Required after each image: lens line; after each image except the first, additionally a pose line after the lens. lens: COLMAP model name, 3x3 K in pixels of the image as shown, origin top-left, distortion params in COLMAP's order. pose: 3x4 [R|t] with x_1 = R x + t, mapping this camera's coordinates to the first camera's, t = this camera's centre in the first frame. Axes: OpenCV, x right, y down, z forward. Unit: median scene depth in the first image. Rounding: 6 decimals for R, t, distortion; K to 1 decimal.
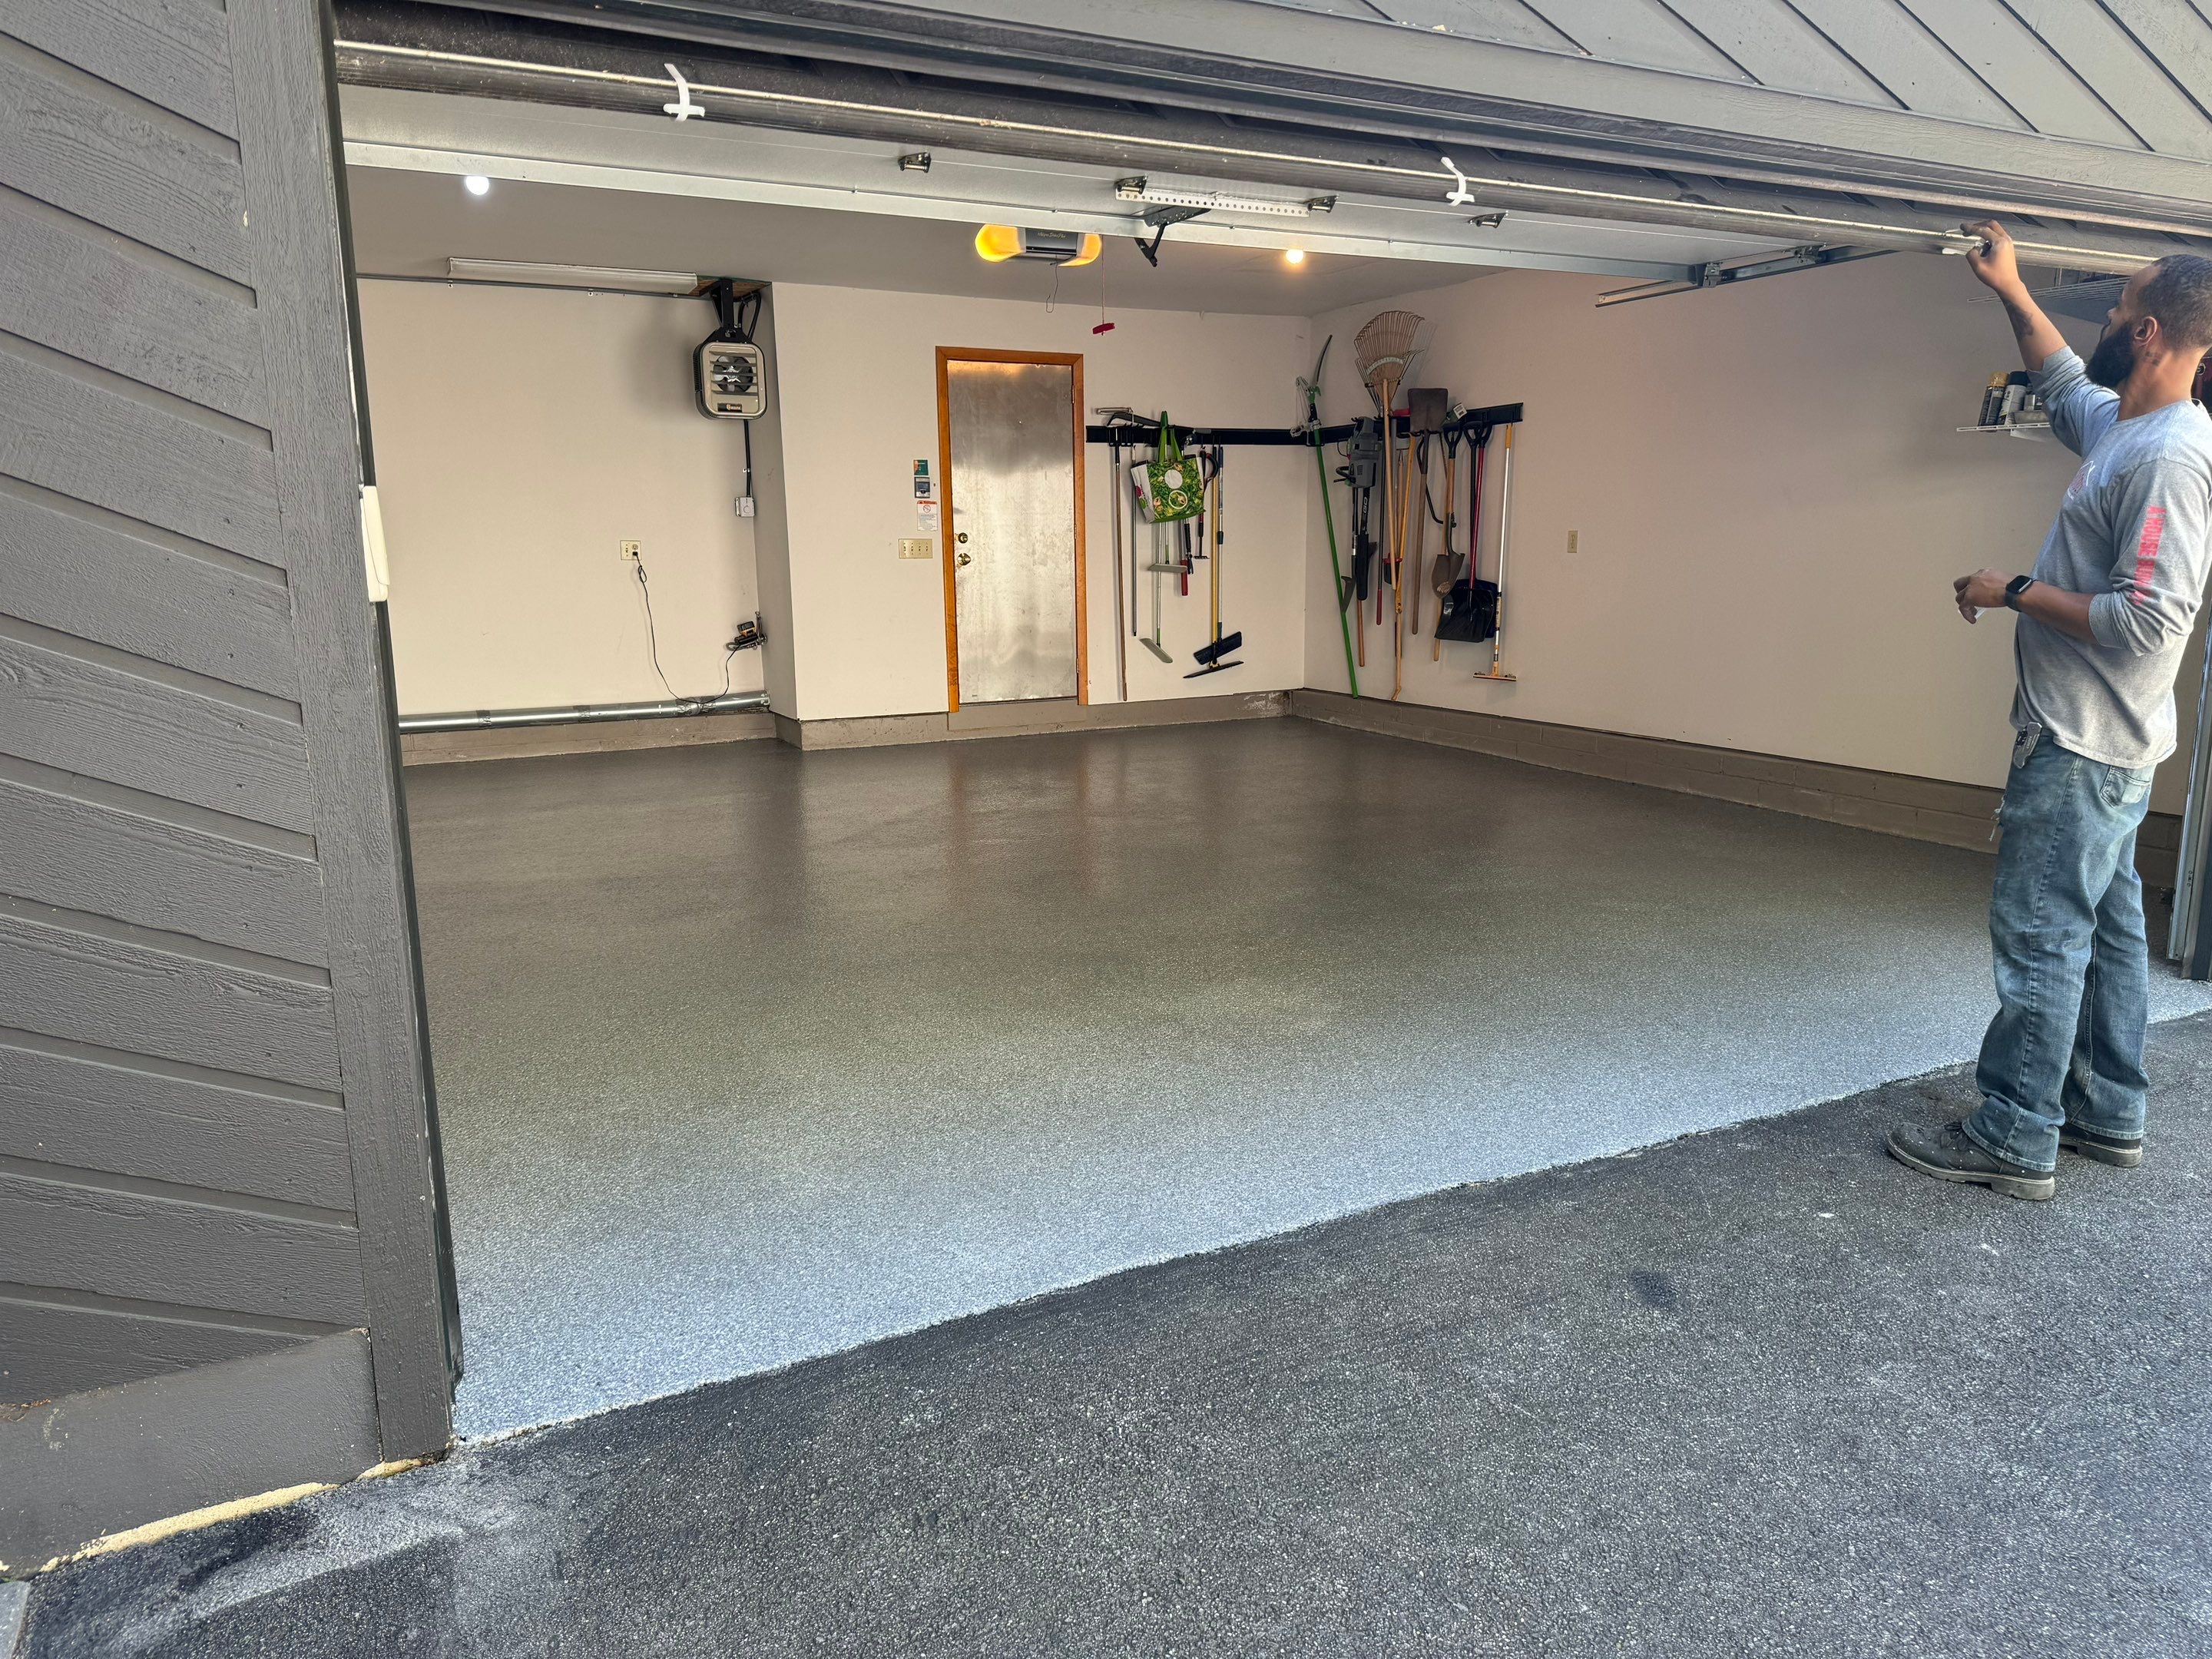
lens RADIAL K [[1501.2, 0, 1111.5], [0, 1501.2, 878.4], [0, 0, 1]] dist [0.032131, -0.001291]
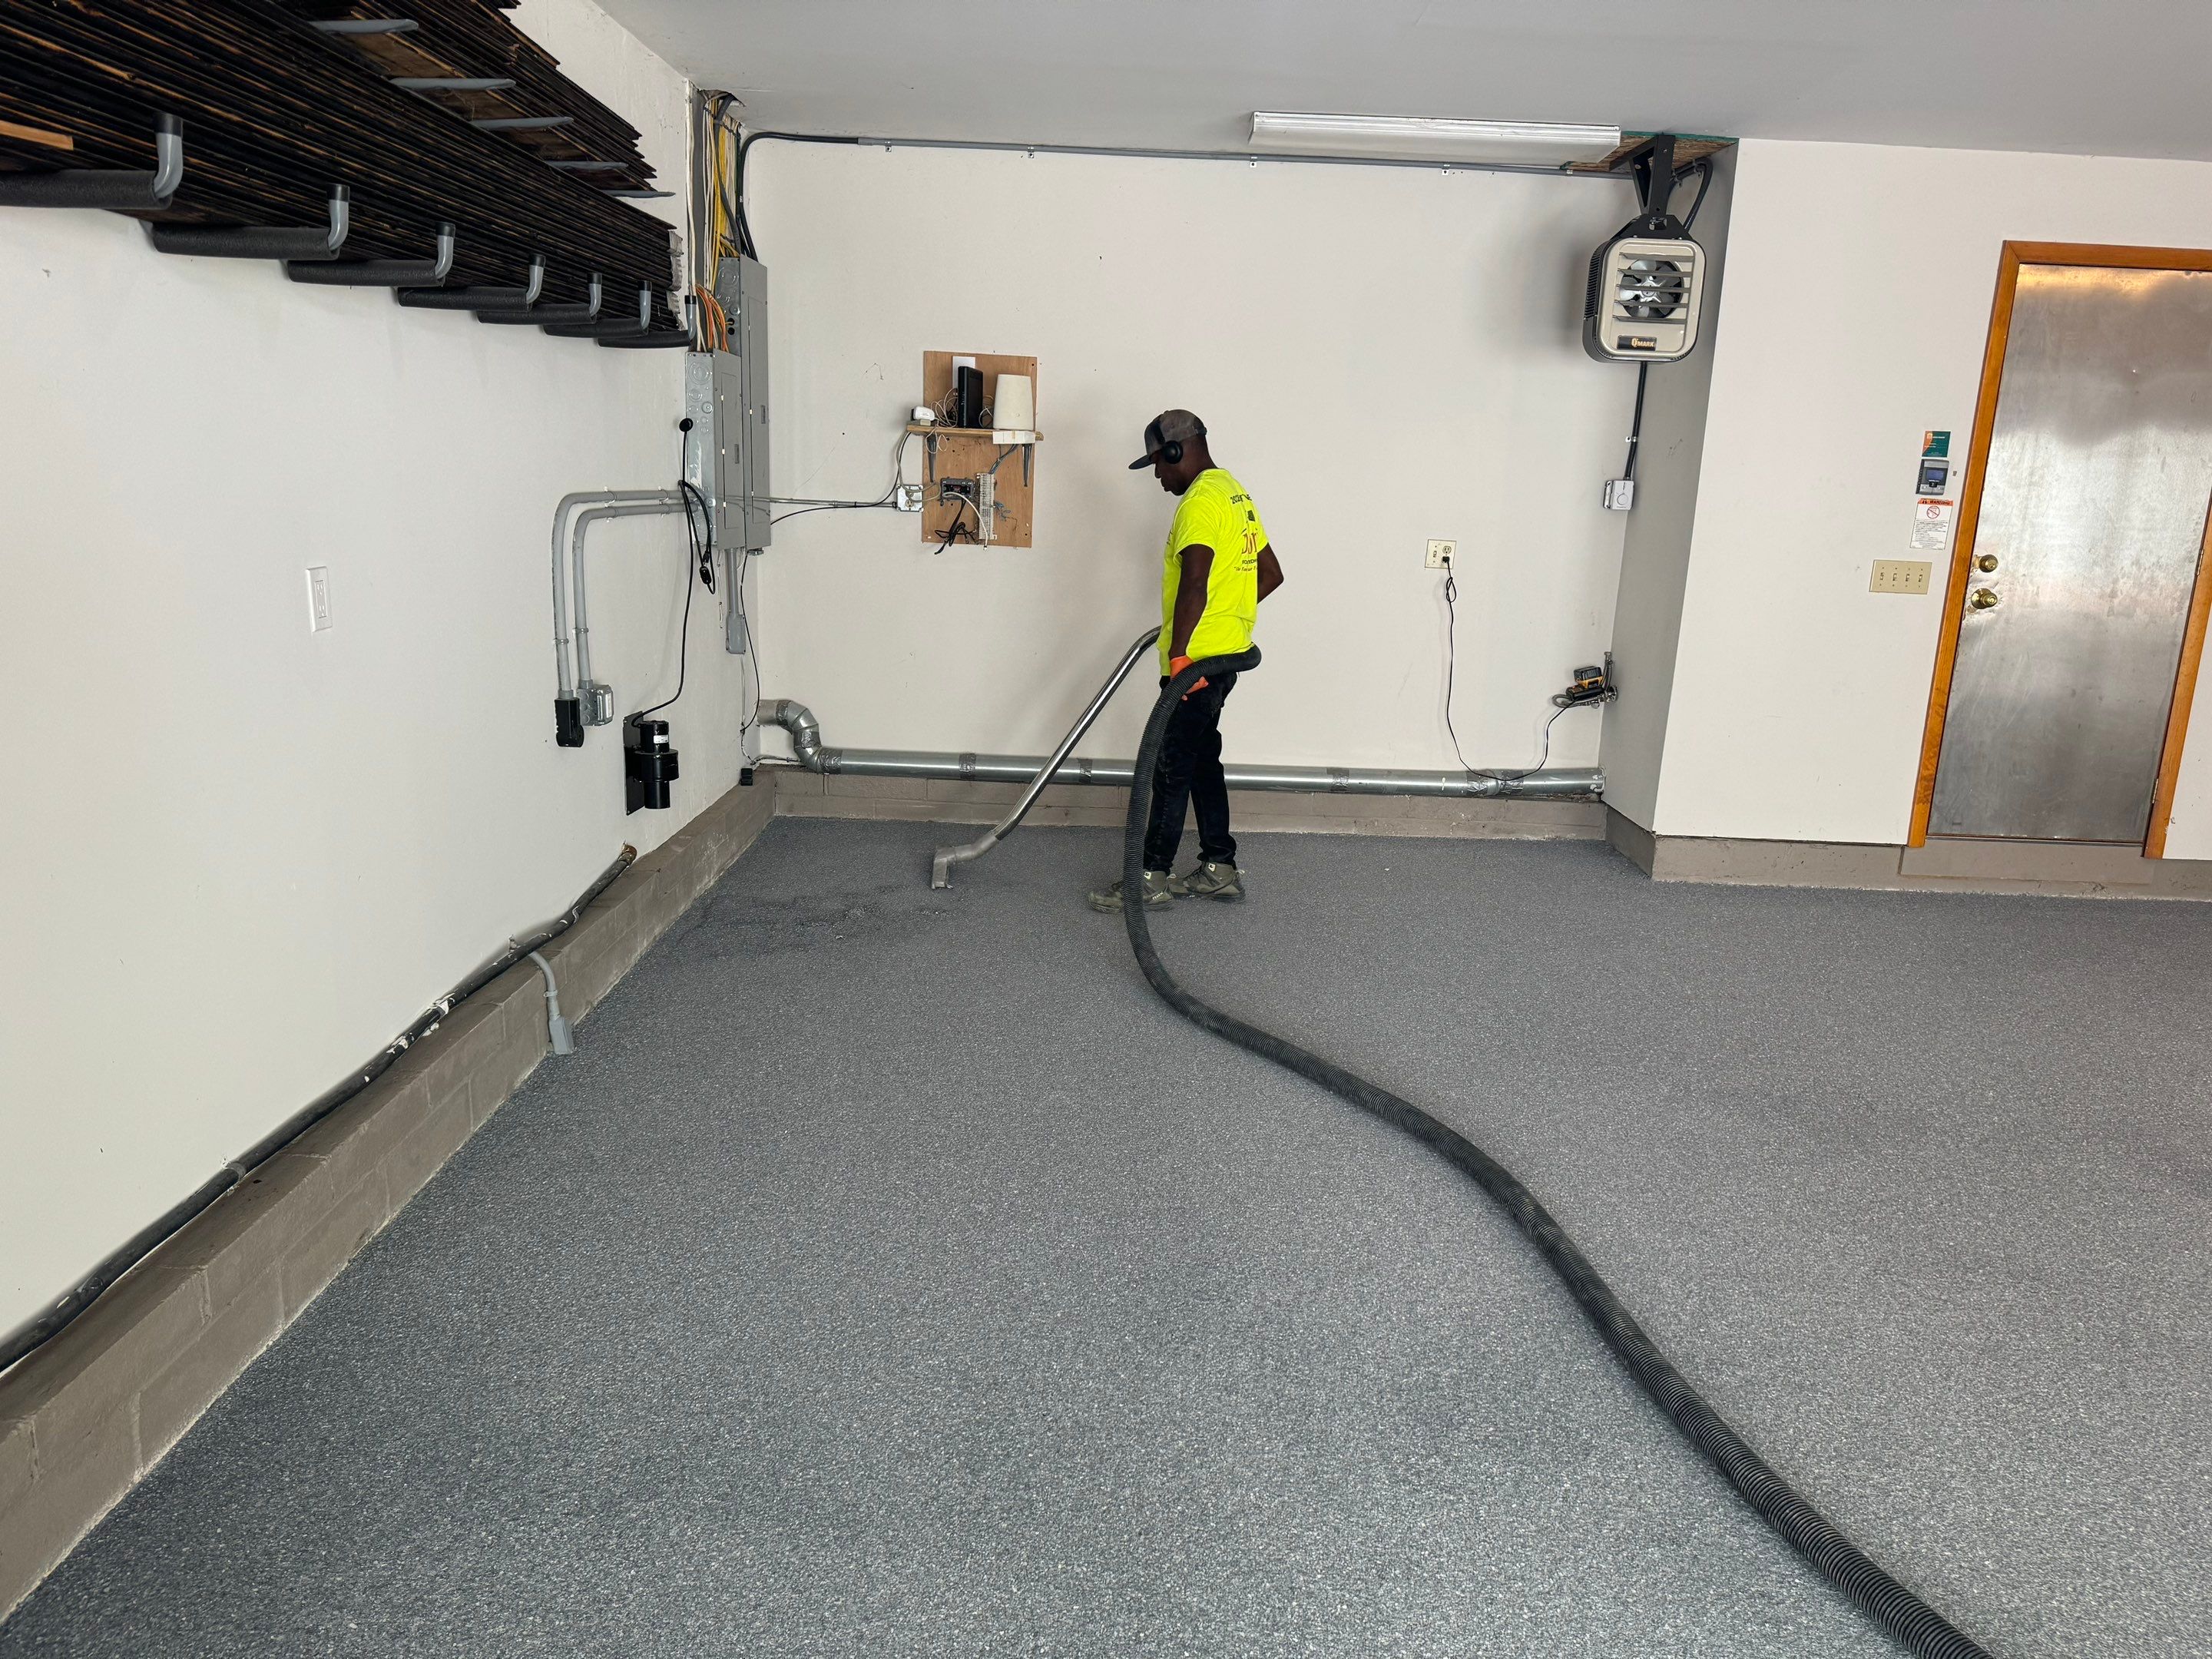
lens RADIAL K [[1533.9, 0, 1105.9], [0, 1533.9, 861.9], [0, 0, 1]] dist [0.005948, -0.026042]
pose [[0.889364, 0.148606, -0.432375, -0.127561], [-0.138365, 0.988839, 0.055254, -0.093623], [0.435761, 0.010685, 0.899999, 0.300790]]
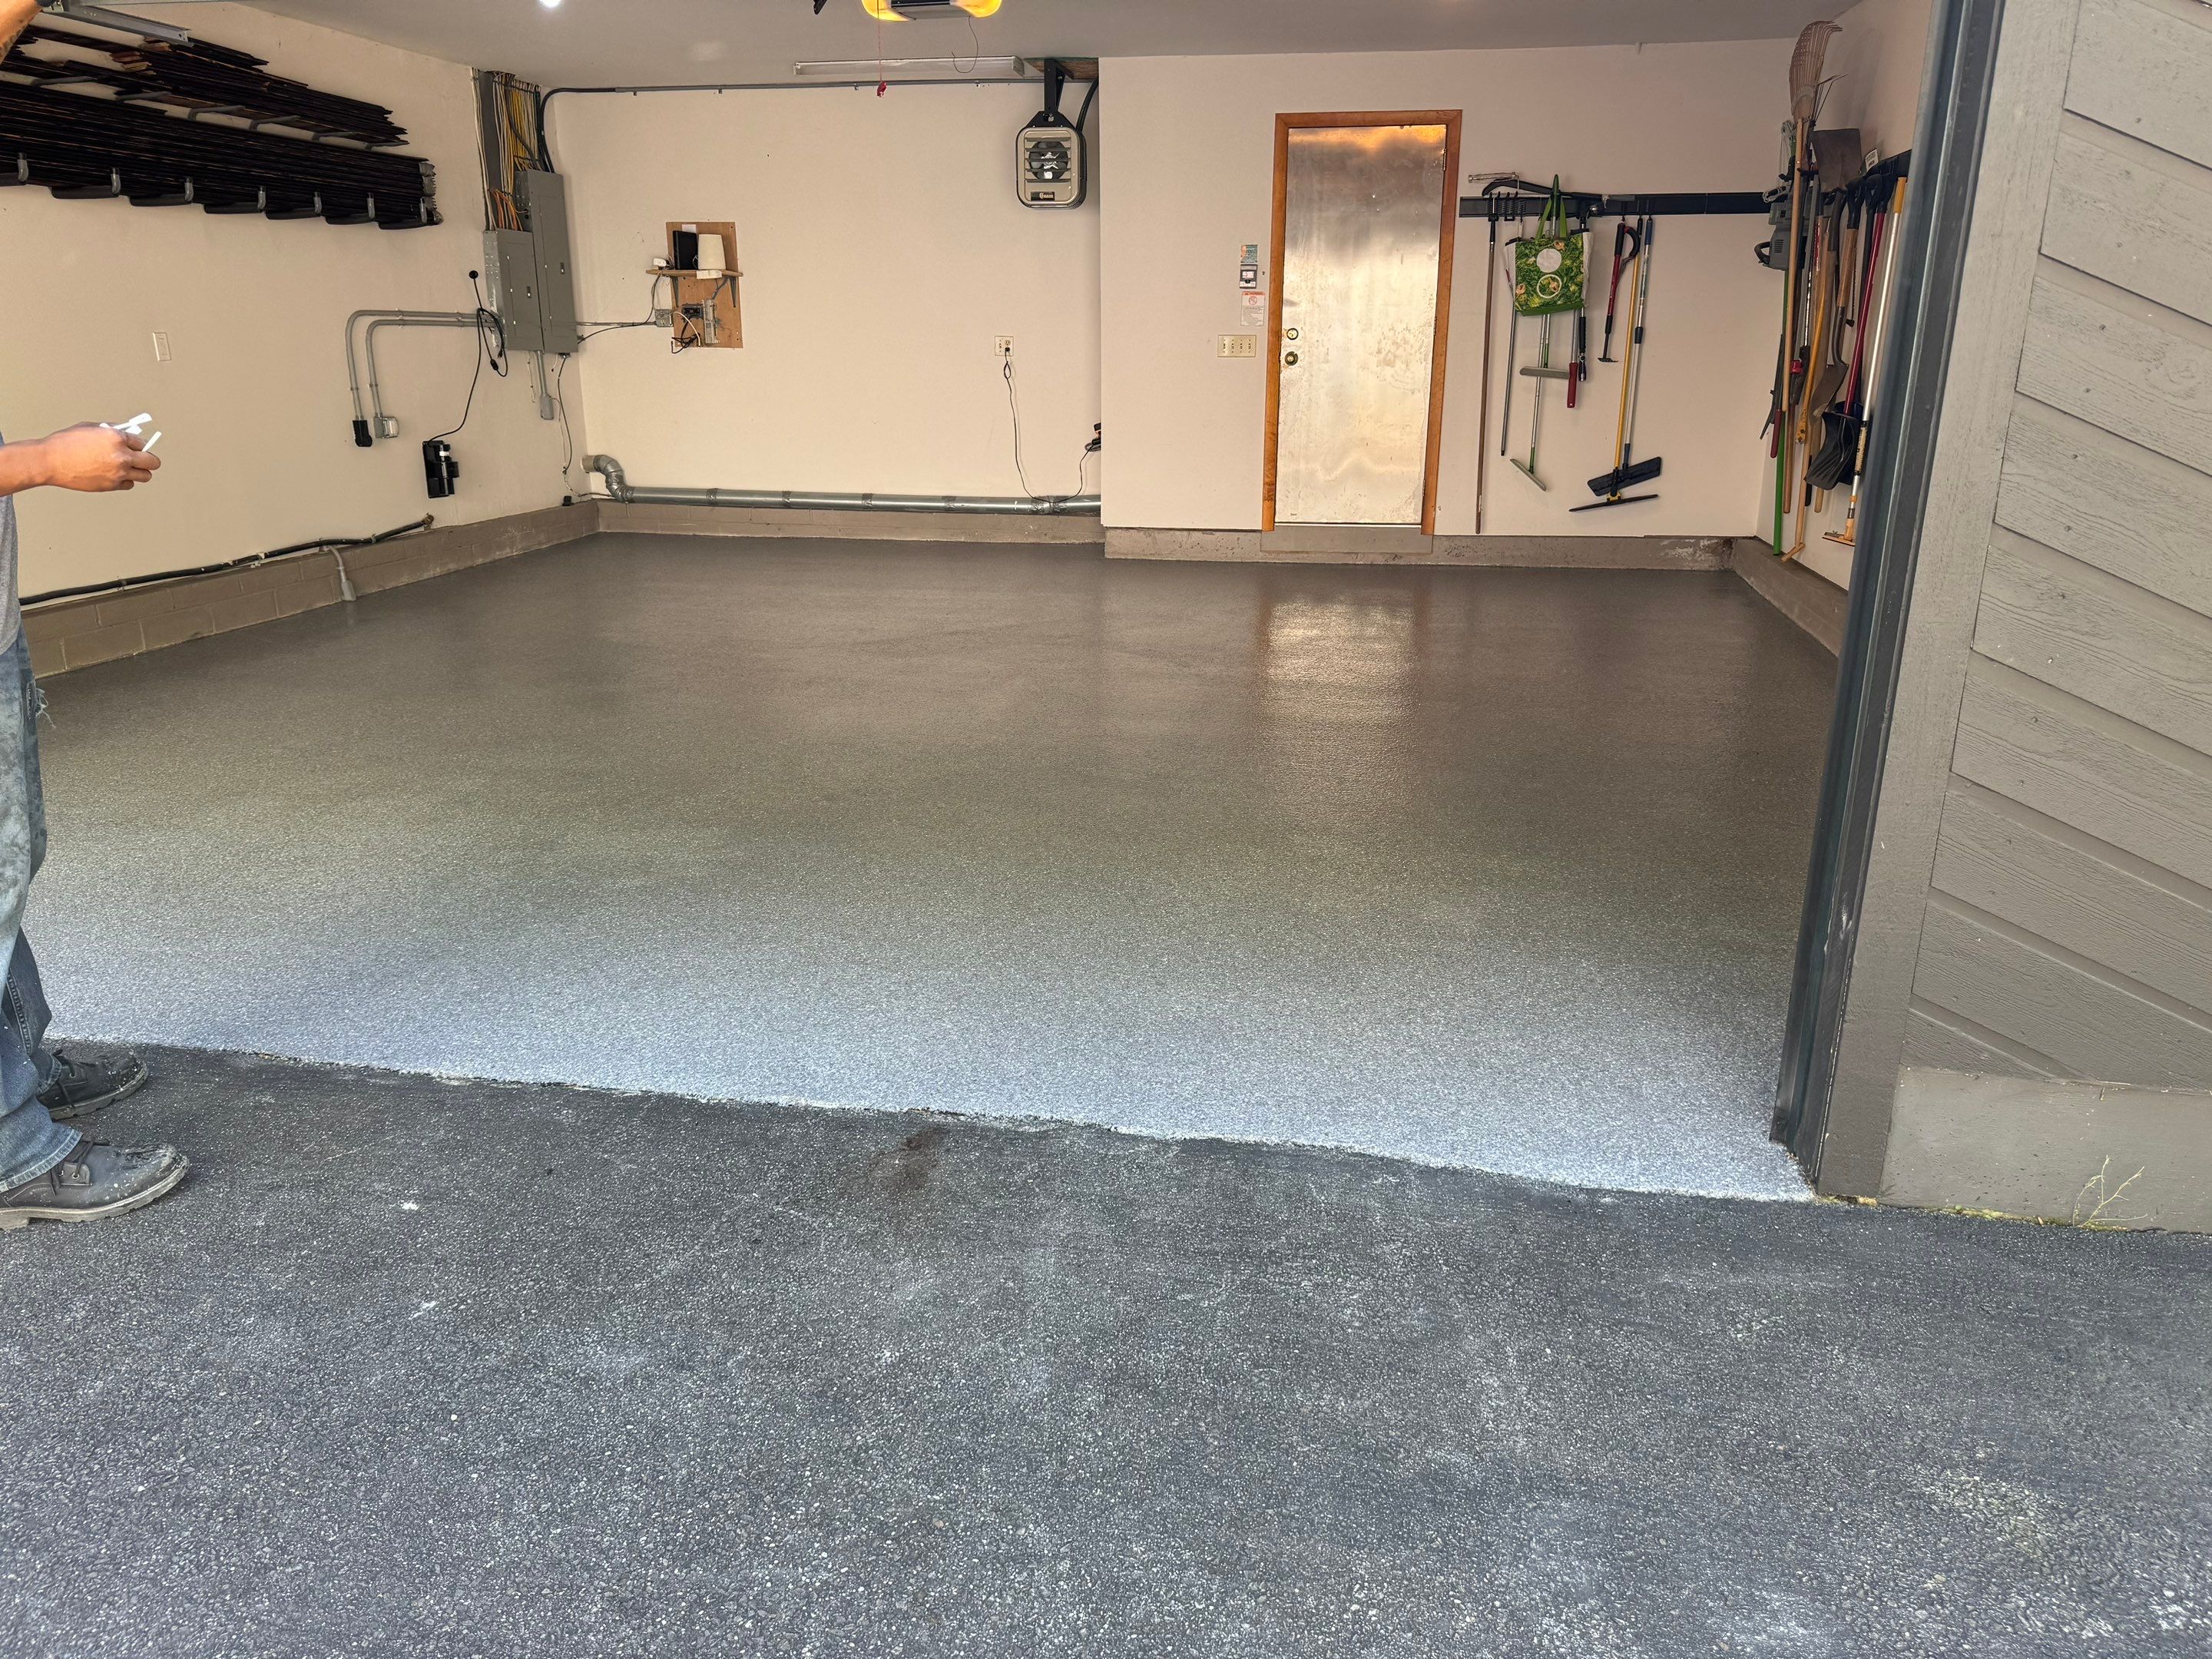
lens RADIAL K [[1547.3, 0, 1106.0], [0, 1547.3, 829.5], [0, 0, 1]] dist [0.120768, -0.309348]
pose [[0.795443, 0.190569, -0.575286, 0.397190], [-0.139859, 0.981373, 0.131706, -0.043575], [0.589670, -0.024306, 0.807279, 0.176037]]
